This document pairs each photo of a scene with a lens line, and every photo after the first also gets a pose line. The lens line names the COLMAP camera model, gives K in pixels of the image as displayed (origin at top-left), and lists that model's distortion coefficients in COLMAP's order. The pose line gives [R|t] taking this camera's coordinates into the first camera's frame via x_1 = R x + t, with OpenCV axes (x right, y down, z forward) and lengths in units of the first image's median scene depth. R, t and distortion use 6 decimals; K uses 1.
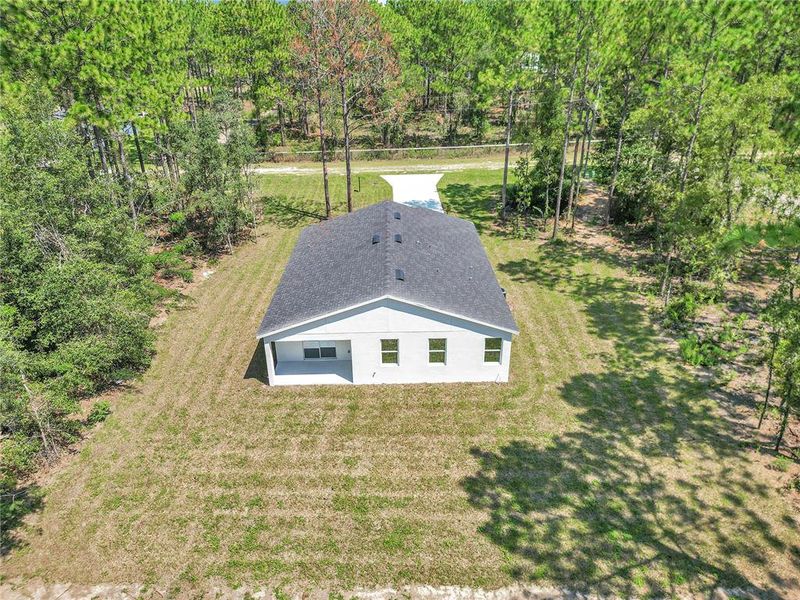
lens RADIAL K [[562.4, 0, 400.0], [0, 562.4, 300.0], [0, 0, 1]] dist [0.072087, -0.067747]
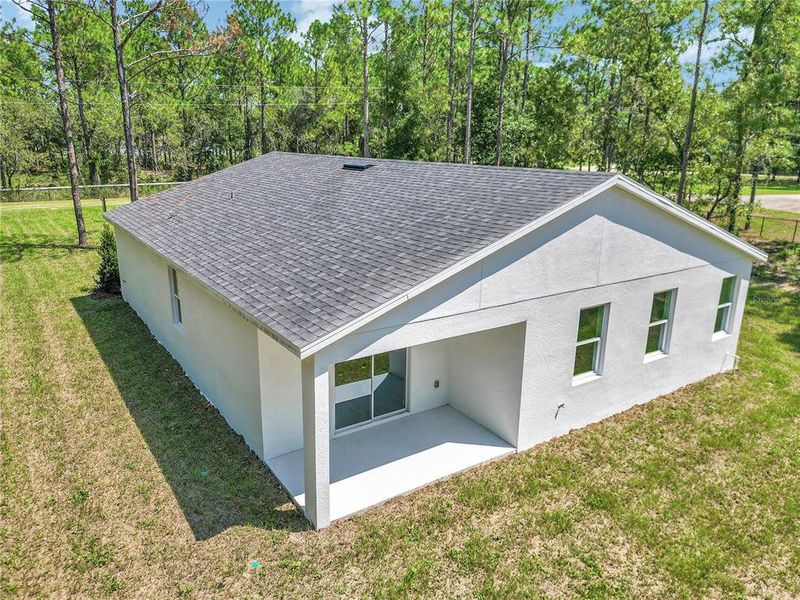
lens RADIAL K [[562.4, 0, 400.0], [0, 562.4, 300.0], [0, 0, 1]] dist [0.072087, -0.067747]
pose [[0.852623, -0.135403, 0.504677, -0.336732], [0.229506, 0.964734, -0.128902, 0.084715], [-0.469426, 0.225731, 0.853631, 0.706920]]
